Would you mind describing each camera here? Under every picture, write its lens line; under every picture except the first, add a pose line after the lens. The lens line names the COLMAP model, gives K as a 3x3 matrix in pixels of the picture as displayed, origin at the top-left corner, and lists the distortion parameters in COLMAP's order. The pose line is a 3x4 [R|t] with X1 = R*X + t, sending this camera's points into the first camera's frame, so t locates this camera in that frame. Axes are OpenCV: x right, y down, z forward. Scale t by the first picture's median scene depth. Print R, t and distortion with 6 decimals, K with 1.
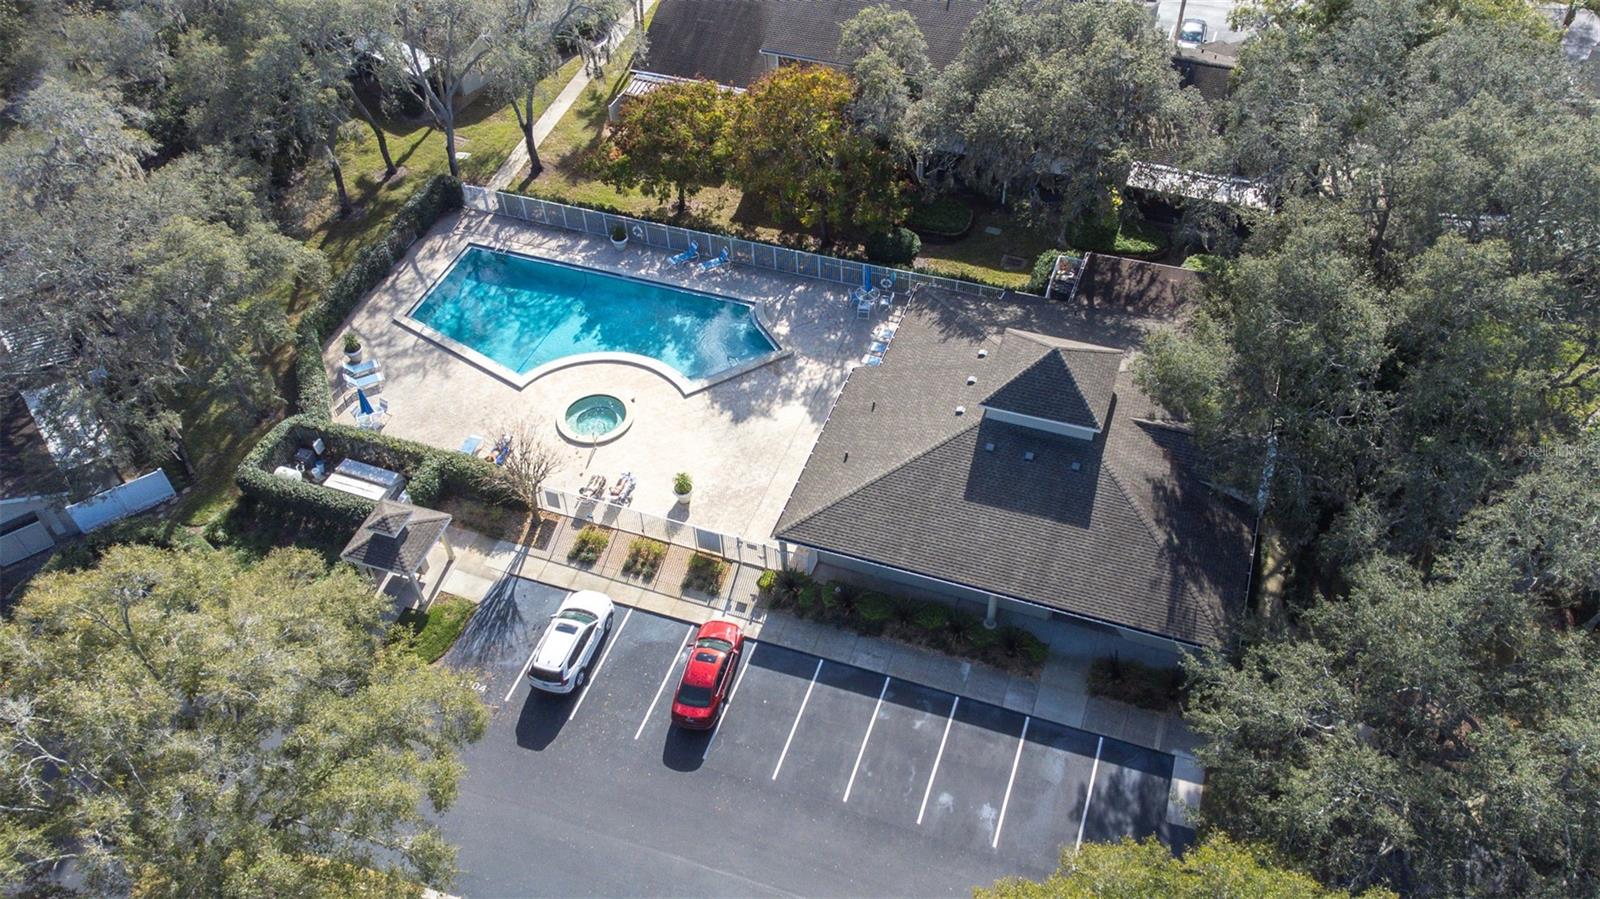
lens RADIAL K [[1191.8, 0, 845.4], [0, 1191.8, 494.8], [0, 0, 1]] dist [0.037069, -0.002205]
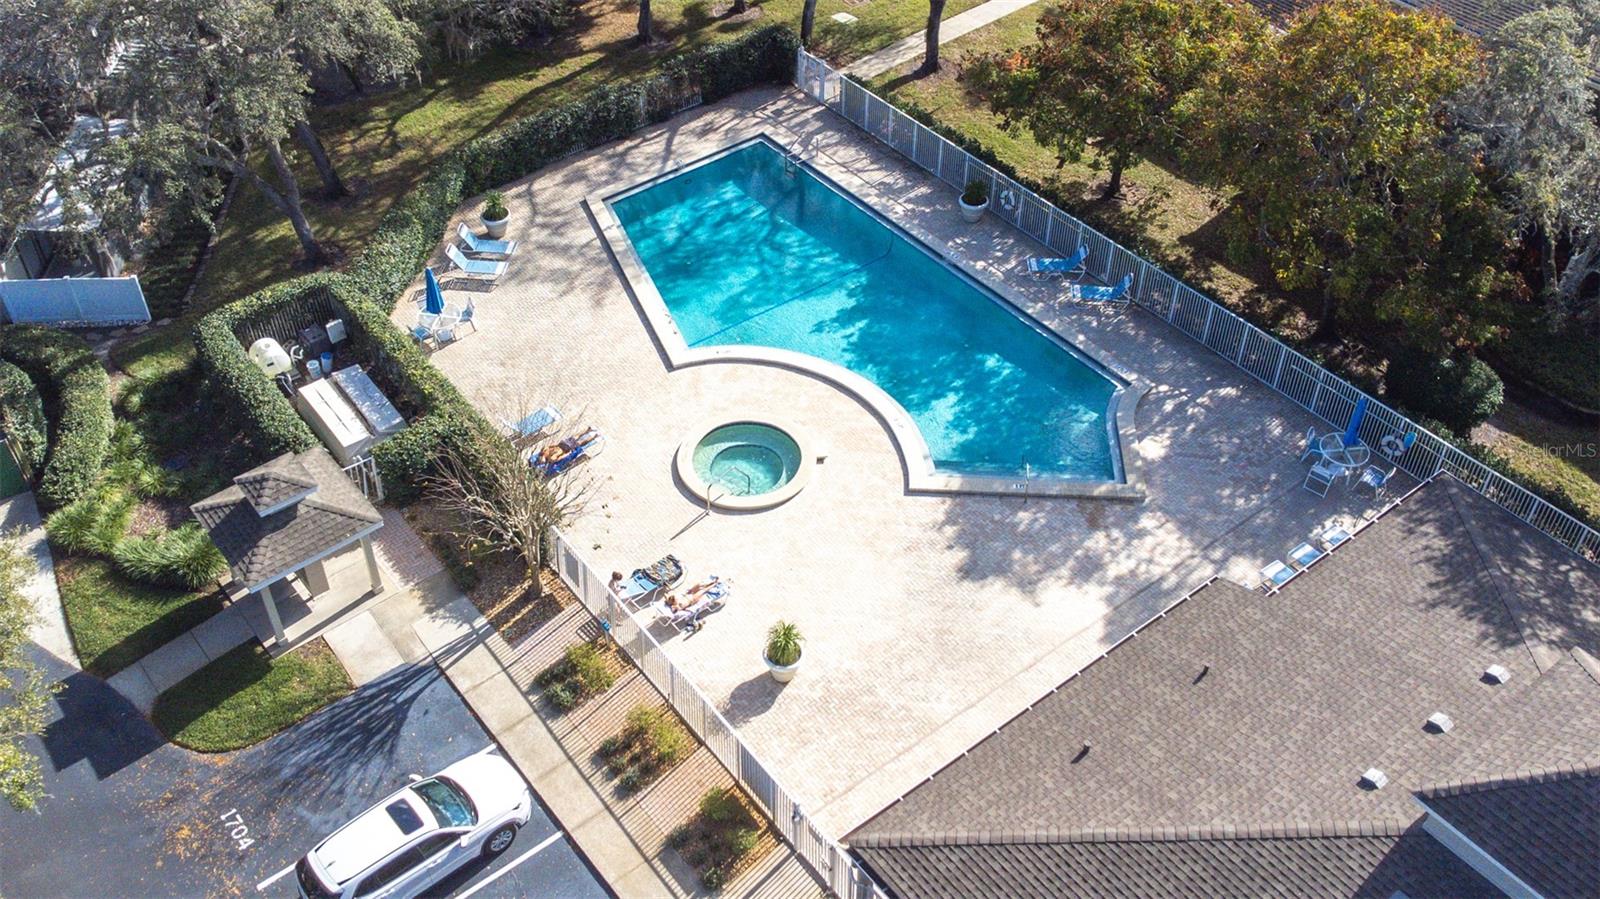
lens RADIAL K [[1501.6, 0, 802.8], [0, 1501.6, 406.6], [0, 0, 1]] dist [0.102524, -0.242745]
pose [[0.838019, 0.373632, -0.397648, 0.076651], [-0.415741, 0.909221, -0.021841, -0.079690], [0.353389, 0.183622, 0.917278, 0.346000]]
